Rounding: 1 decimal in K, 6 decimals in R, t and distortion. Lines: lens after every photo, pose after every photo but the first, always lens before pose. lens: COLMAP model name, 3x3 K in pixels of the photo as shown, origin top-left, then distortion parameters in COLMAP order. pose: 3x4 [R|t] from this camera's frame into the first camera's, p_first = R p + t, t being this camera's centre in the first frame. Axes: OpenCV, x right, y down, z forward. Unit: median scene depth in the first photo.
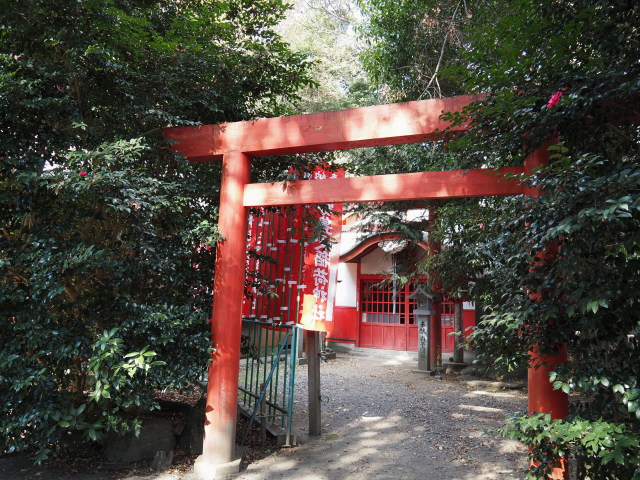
lens RADIAL K [[581.4, 0, 320.0], [0, 581.4, 240.0], [0, 0, 1]] dist [0.000348, -0.000082]
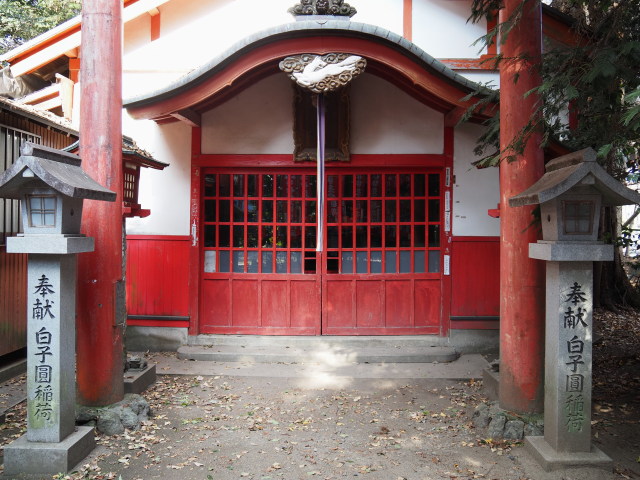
lens RADIAL K [[581.4, 0, 320.0], [0, 581.4, 240.0], [0, 0, 1]] dist [0.000348, -0.000082]
pose [[0.873511, -0.028578, 0.485965, -0.054732], [-0.036622, 0.991589, 0.124138, 0.066539], [-0.485425, -0.126233, 0.865117, 0.623785]]
